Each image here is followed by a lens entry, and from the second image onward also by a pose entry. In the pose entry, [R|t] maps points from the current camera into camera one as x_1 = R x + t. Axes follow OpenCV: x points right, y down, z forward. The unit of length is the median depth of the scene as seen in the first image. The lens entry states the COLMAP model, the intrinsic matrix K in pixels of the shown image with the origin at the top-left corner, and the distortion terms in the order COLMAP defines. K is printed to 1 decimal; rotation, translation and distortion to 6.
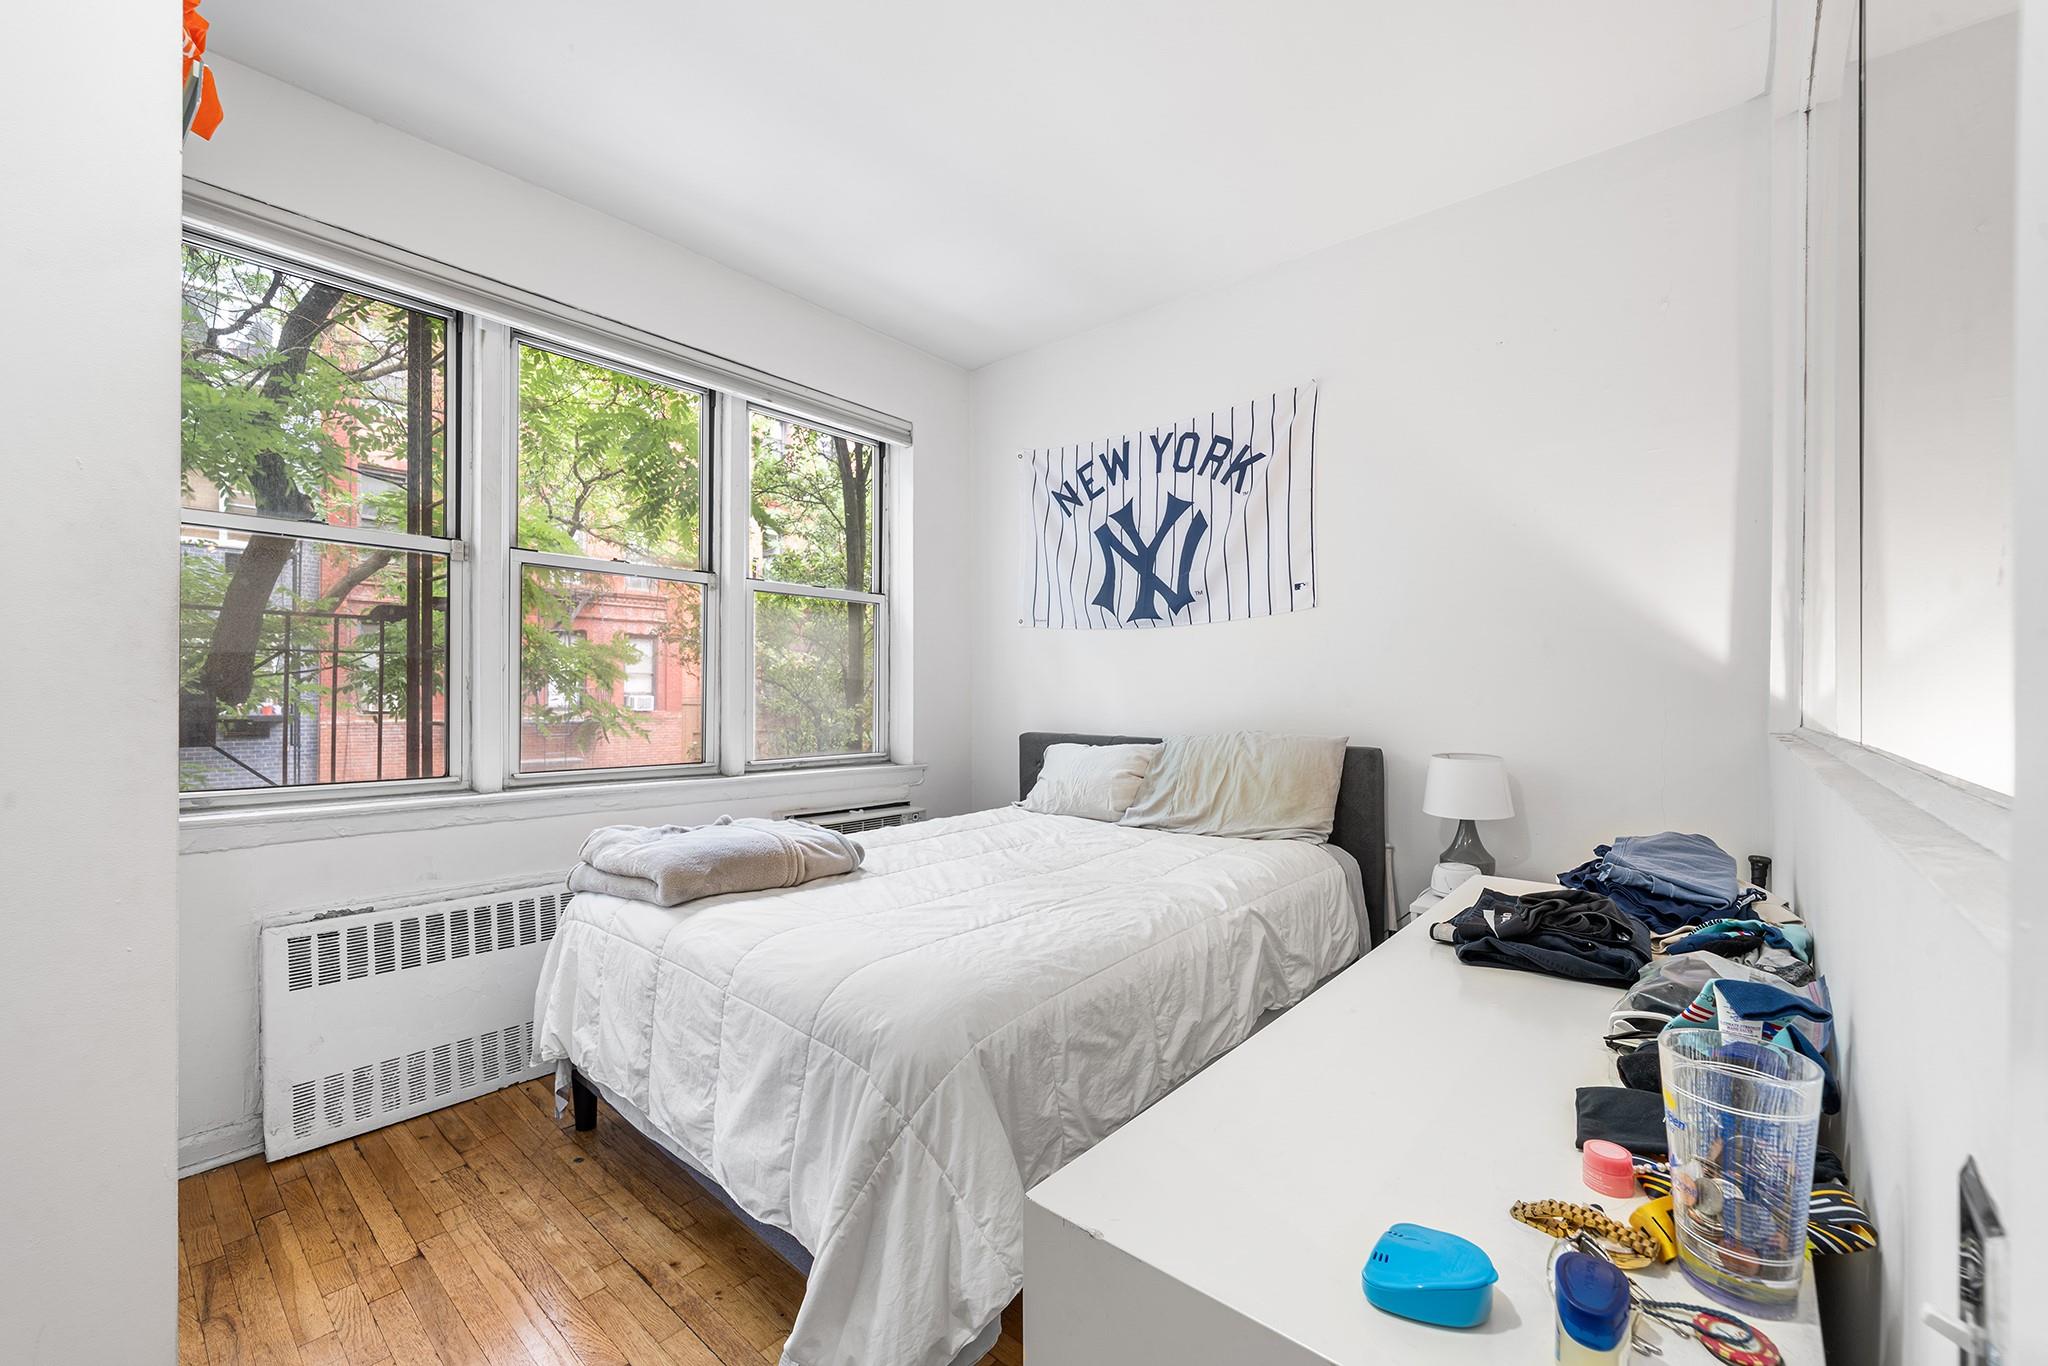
lens RADIAL K [[811.4, 0, 1022.9], [0, 811.4, 690.5], [0, 0, 1]] dist [-0.002867, -0.000446]
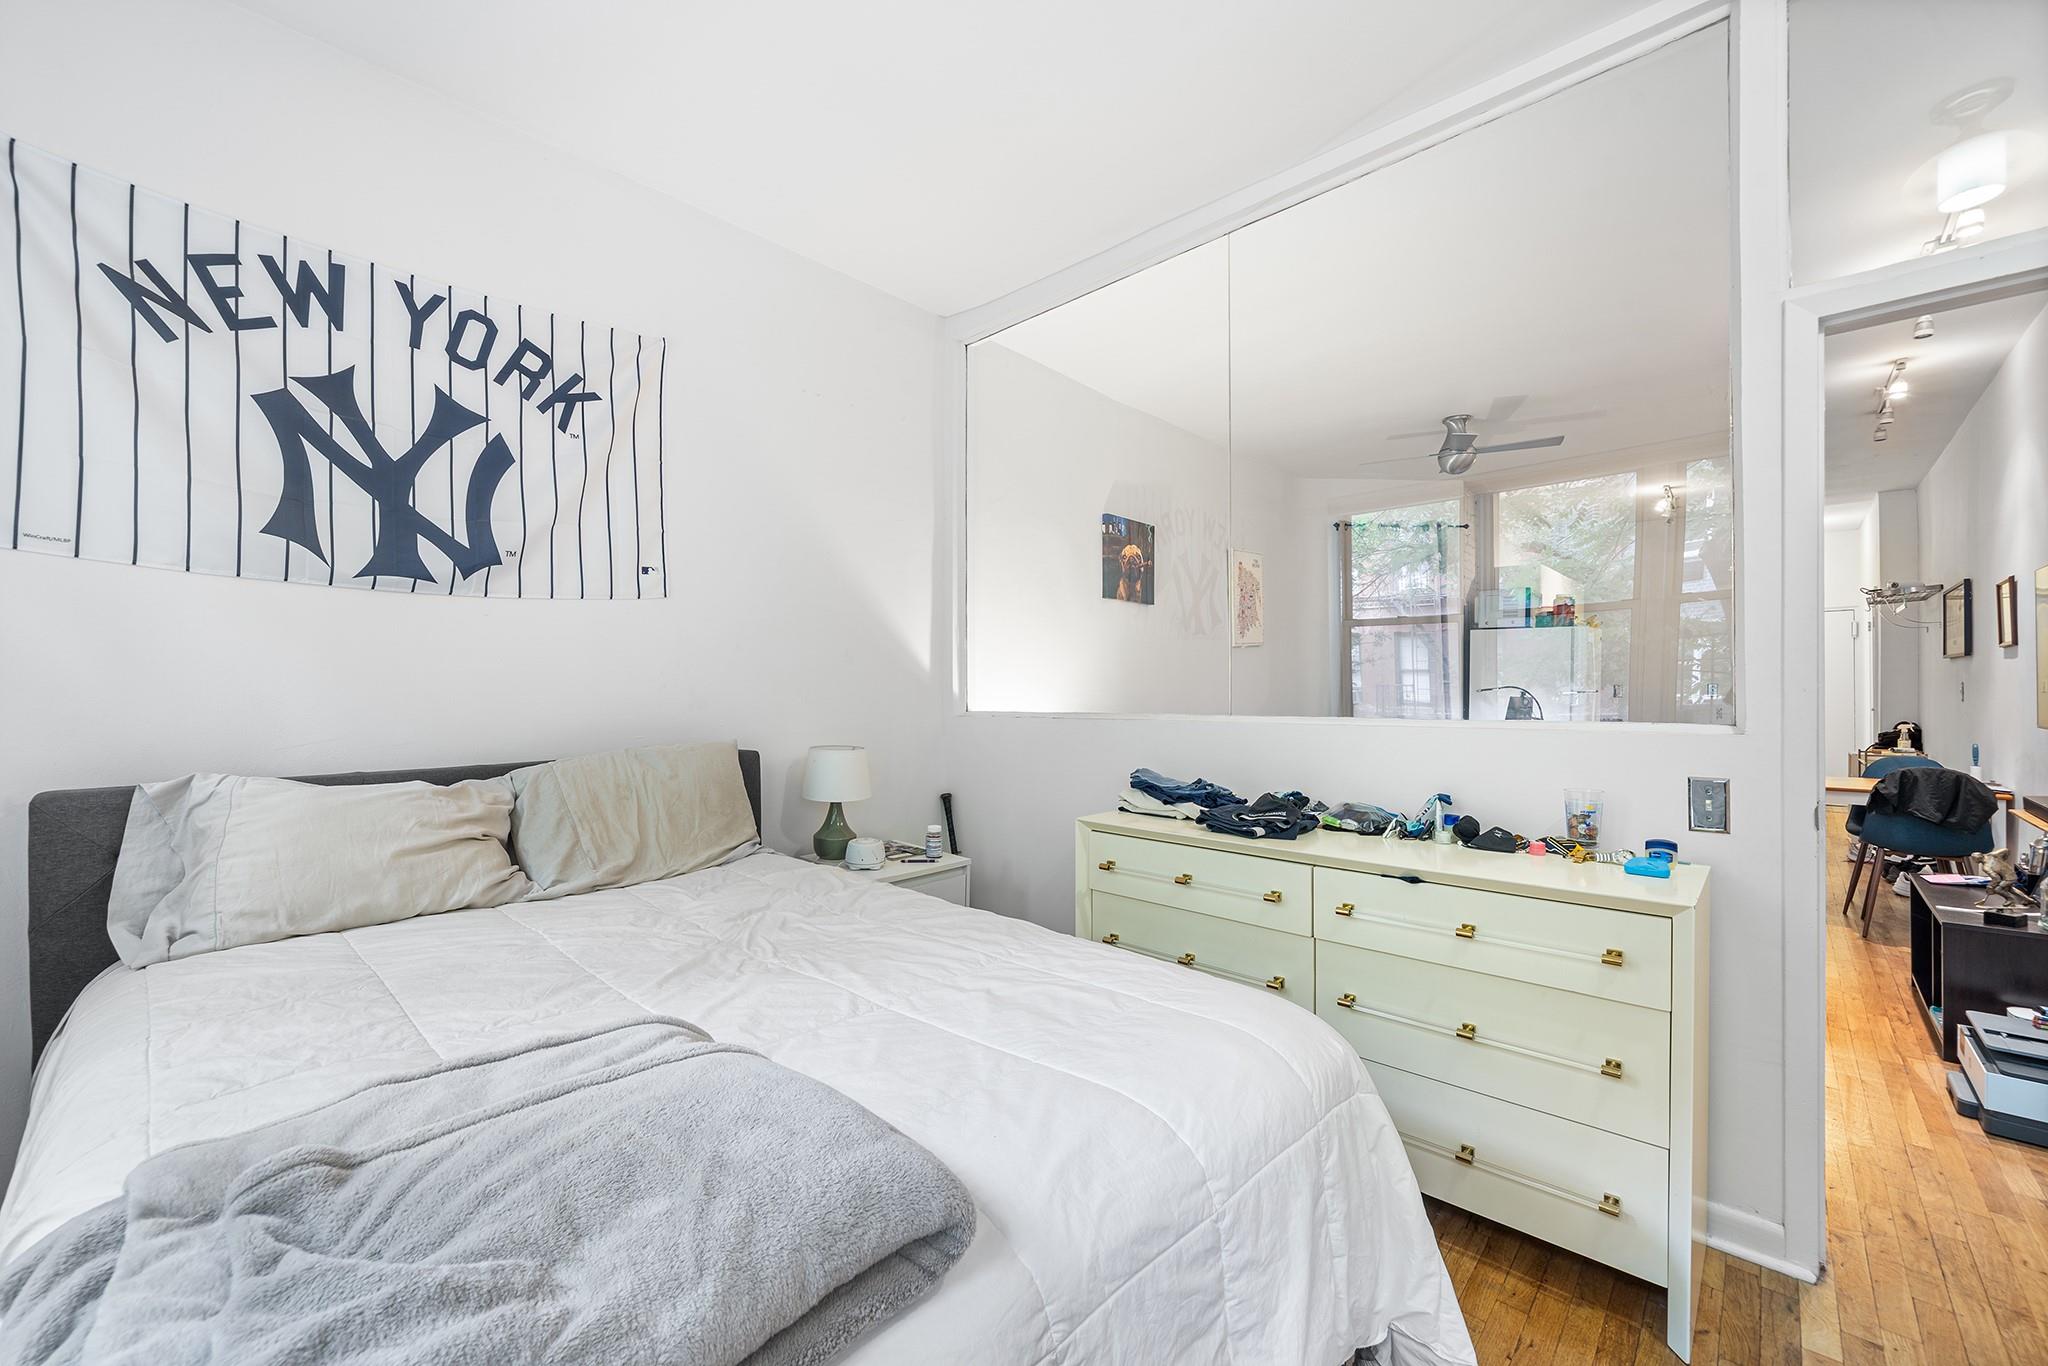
lens RADIAL K [[811.4, 0, 1021.8], [0, 811.4, 684.5], [0, 0, 1]] dist [-0.002867, -0.000446]
pose [[0.040406, 0.001988, 0.999181, -0.442728], [0.003537, 0.999991, -0.002133, -0.004269], [-0.999177, 0.003621, 0.040399, 0.508057]]
